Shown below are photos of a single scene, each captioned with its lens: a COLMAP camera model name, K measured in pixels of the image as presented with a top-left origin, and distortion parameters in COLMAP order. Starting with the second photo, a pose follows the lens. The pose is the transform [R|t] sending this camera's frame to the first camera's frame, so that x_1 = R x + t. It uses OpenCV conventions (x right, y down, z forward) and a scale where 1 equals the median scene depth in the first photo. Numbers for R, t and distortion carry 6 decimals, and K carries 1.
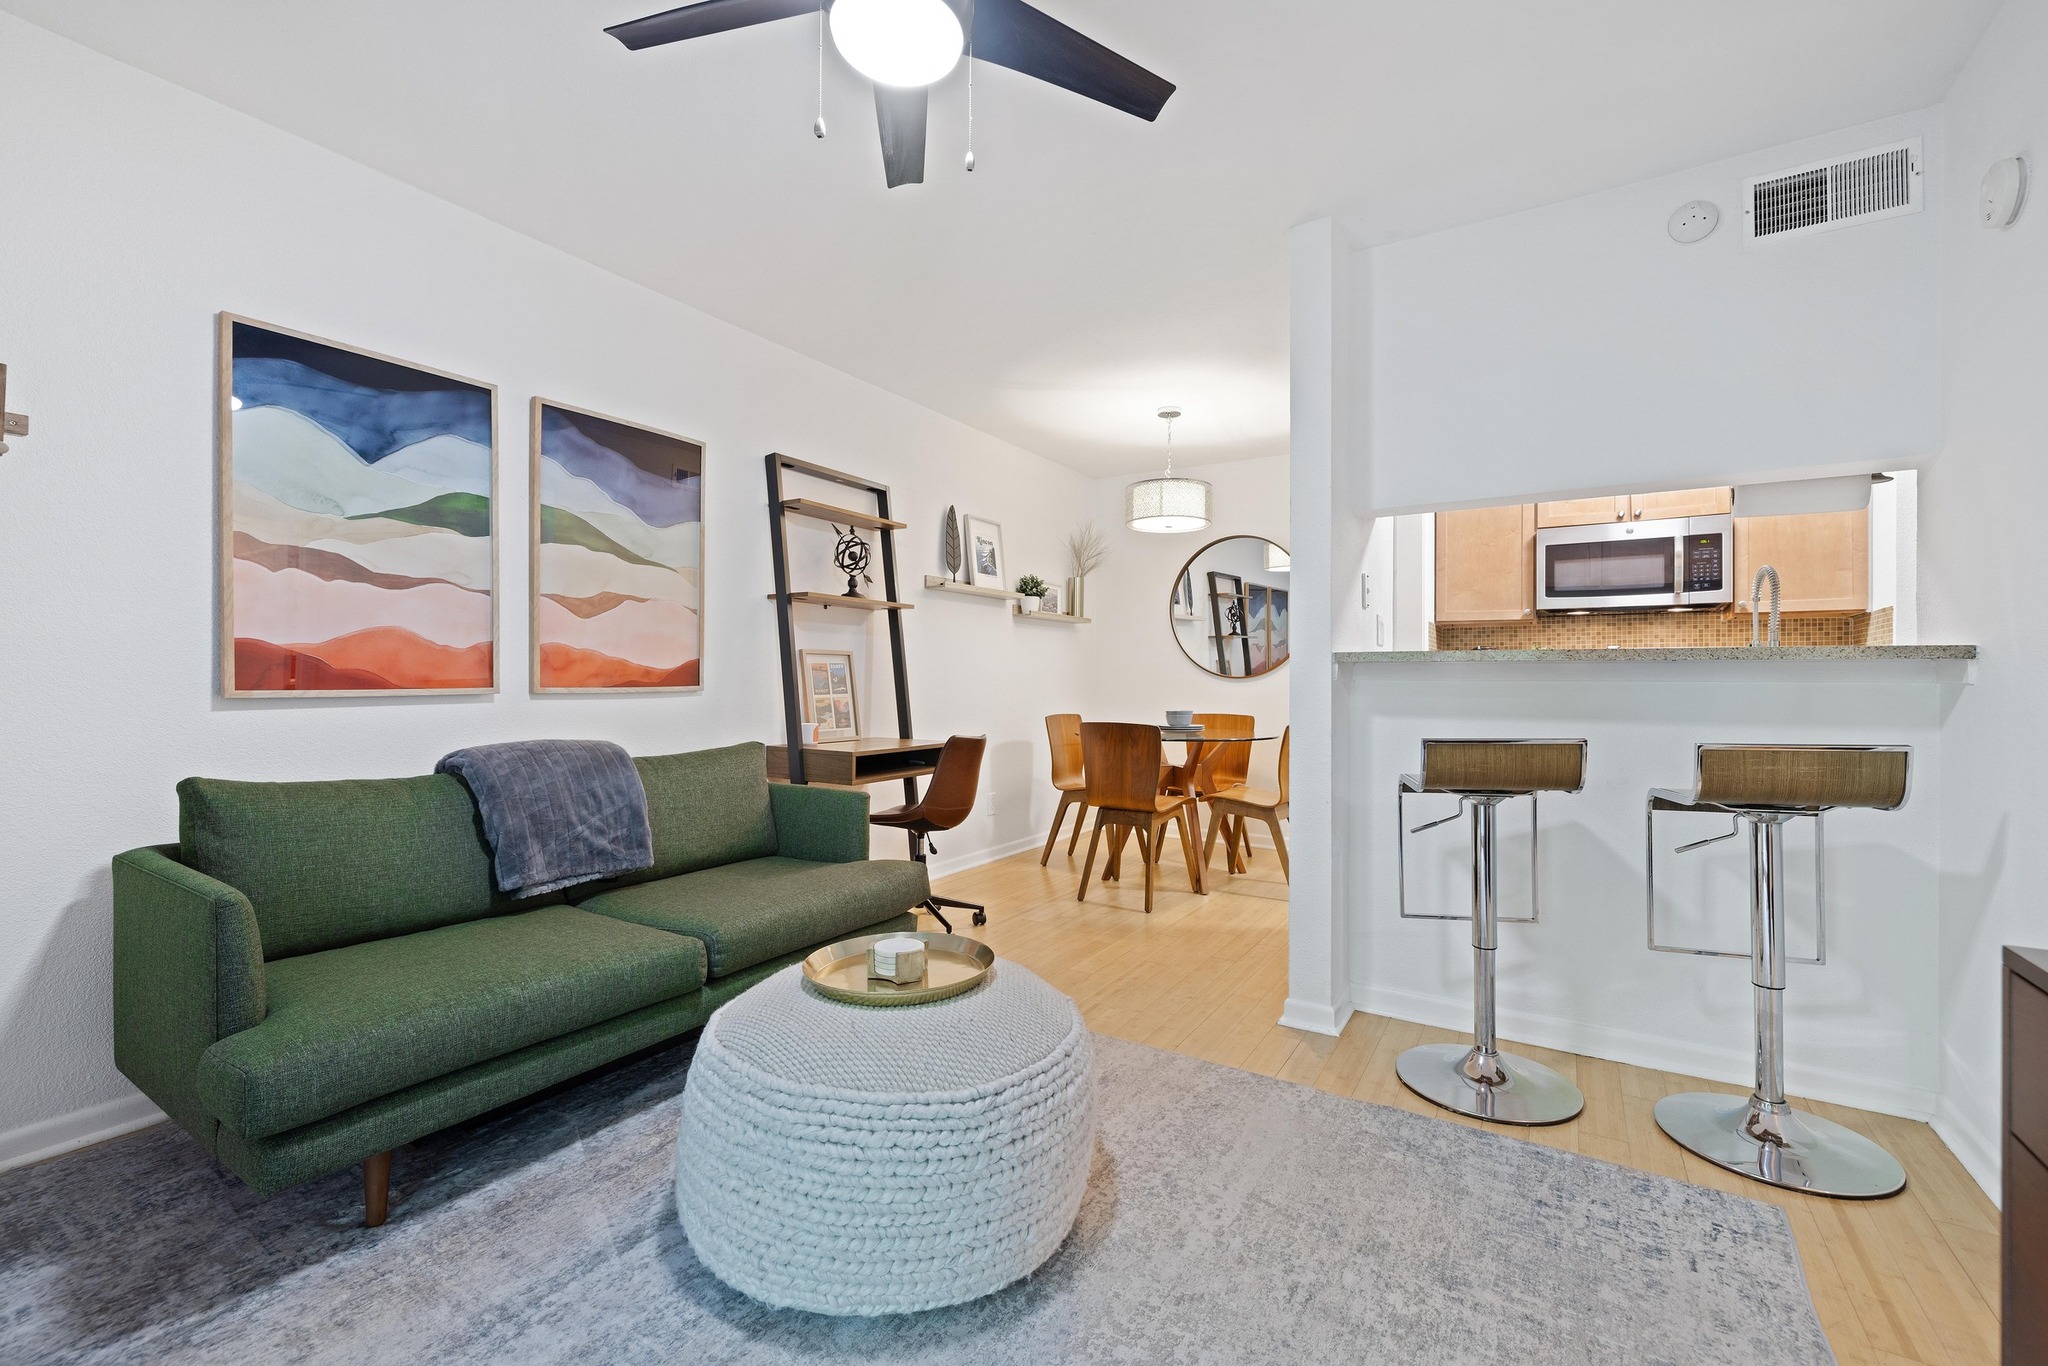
lens RADIAL K [[858.4, 0, 1025.5], [0, 858.4, 680.0], [0, 0, 1]] dist [-0.000211, -0.000027]
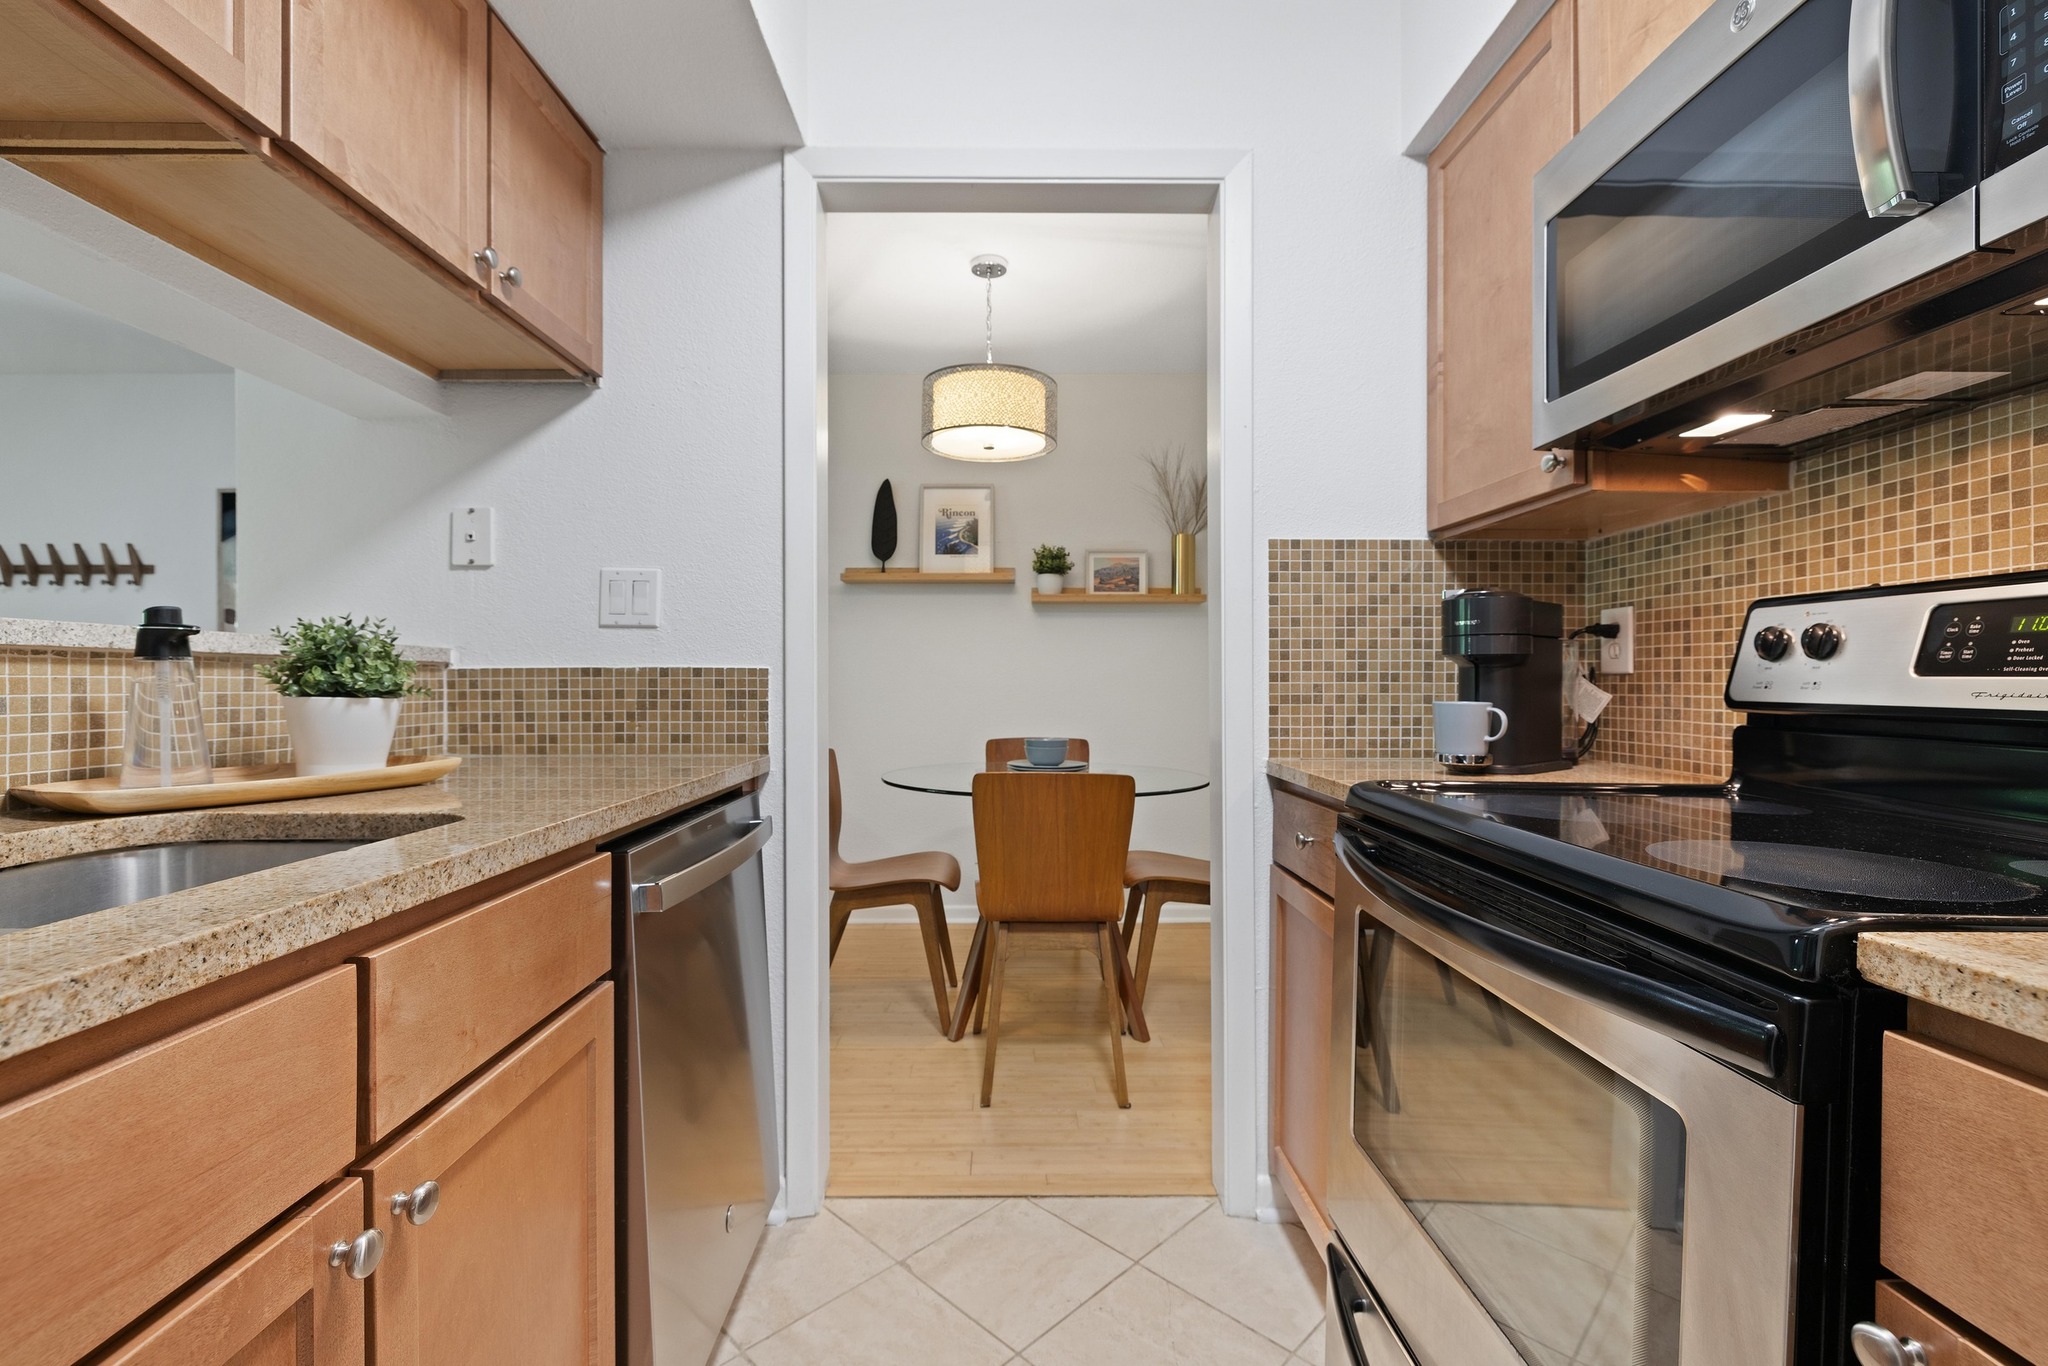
lens RADIAL K [[890.9, 0, 1011.7], [0, 890.9, 686.3], [0, 0, 1]] dist [-0.001132, -0.000515]
pose [[0.534539, -0.002708, -0.845140, 0.856948], [0.002587, 0.999995, -0.001568, -0.001861], [0.845140, -0.001348, 0.534543, 0.776839]]
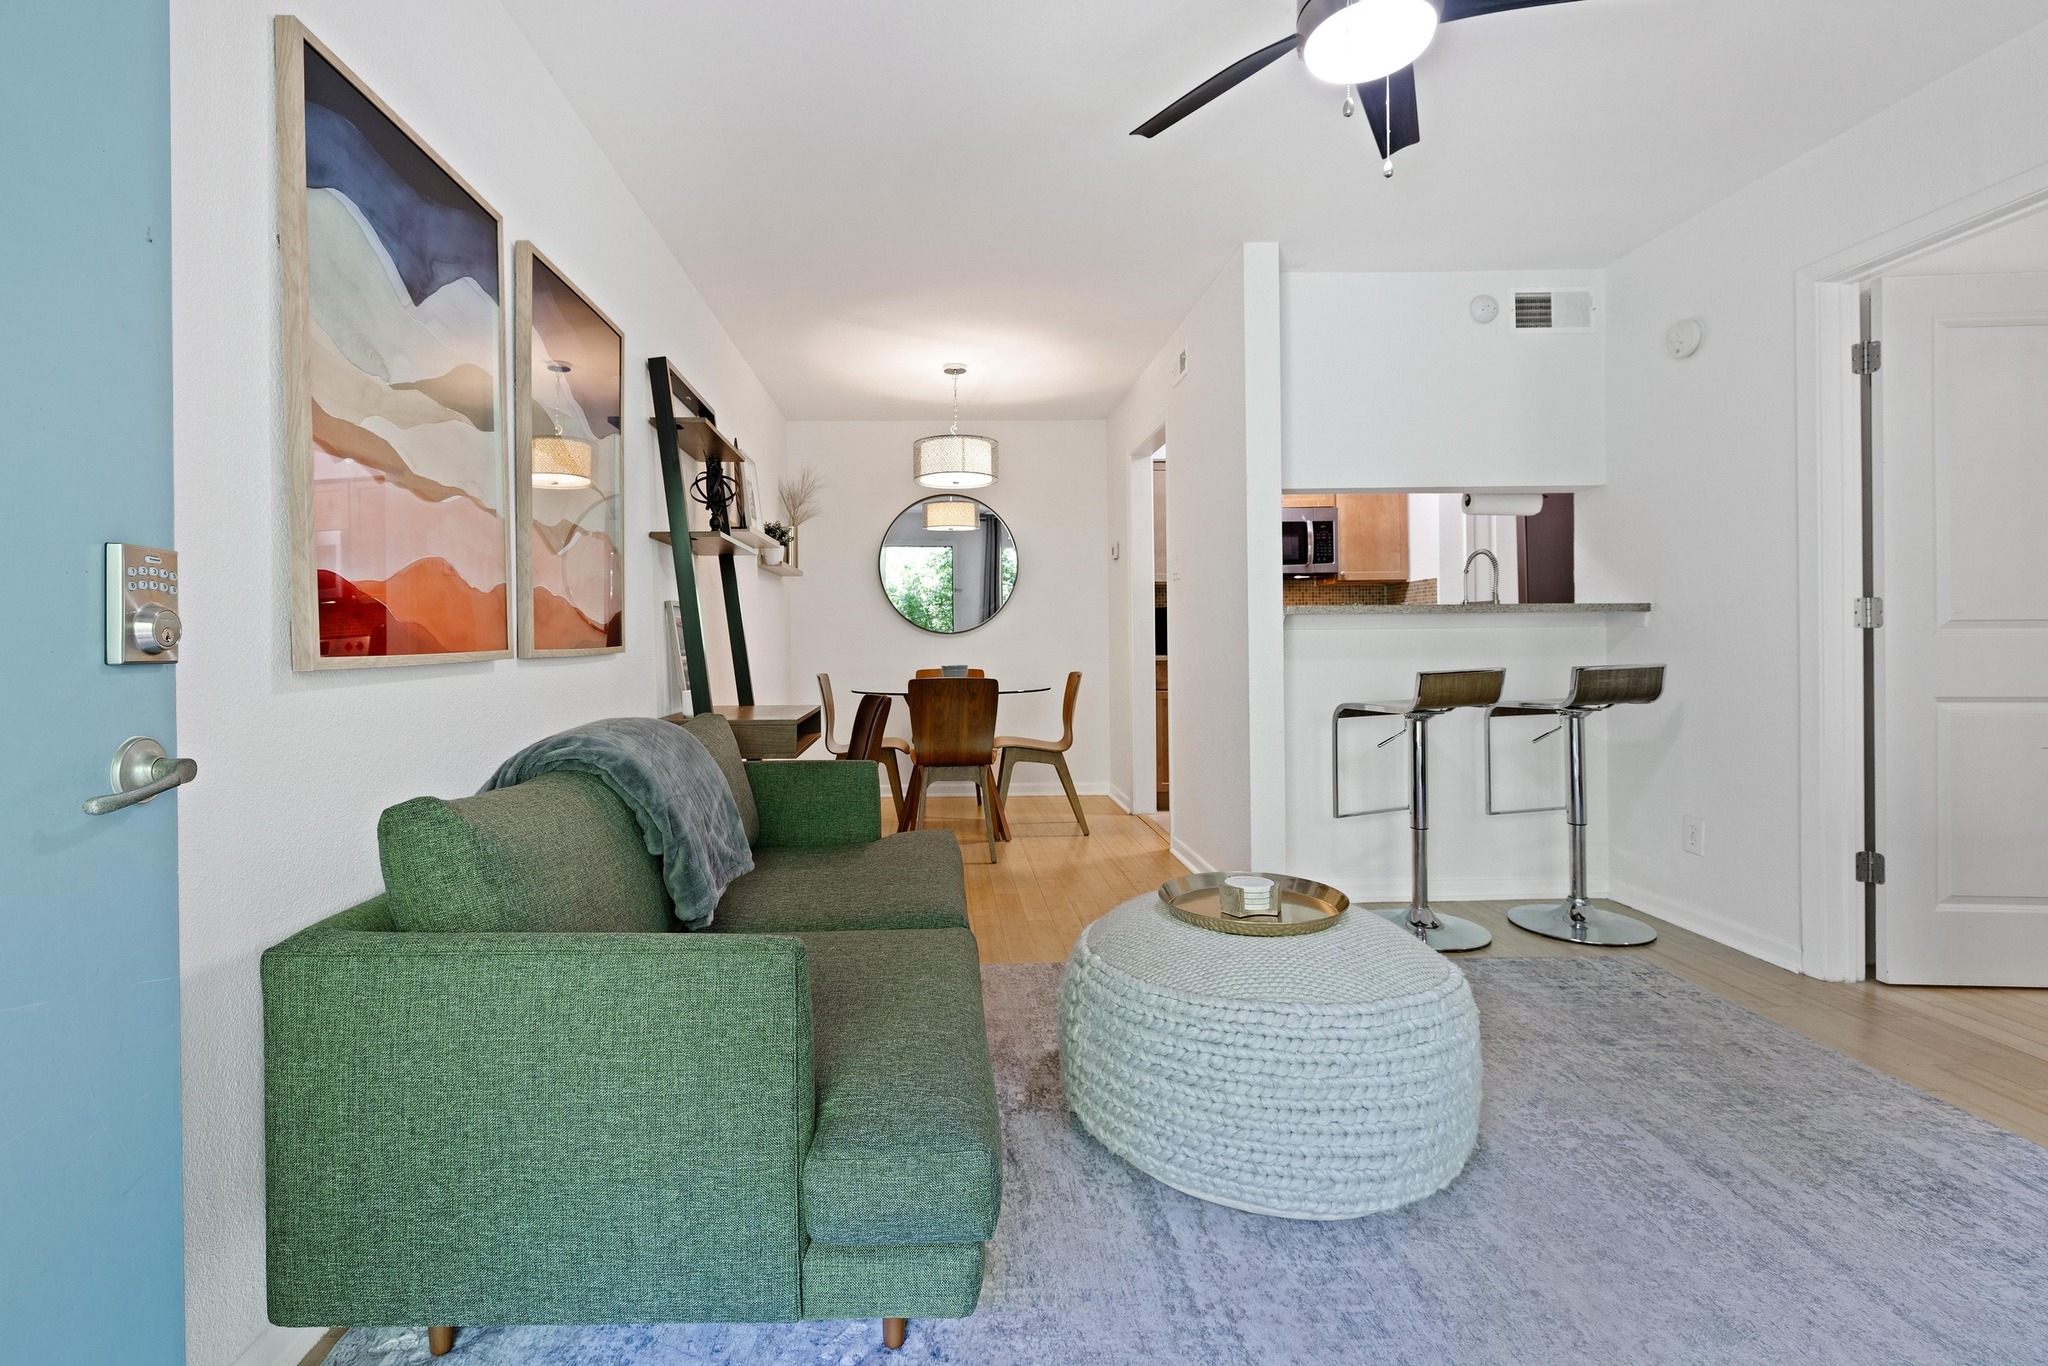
lens RADIAL K [[914.6, 0, 950.3], [0, 914.6, 638.0], [0, 0, 1]] dist [-0.000652, -0.000679]
pose [[0.838199, -0.013071, 0.545208, -0.499555], [0.014310, 0.999896, 0.001971, 0.002321], [-0.545177, 0.006150, 0.838298, 0.123949]]
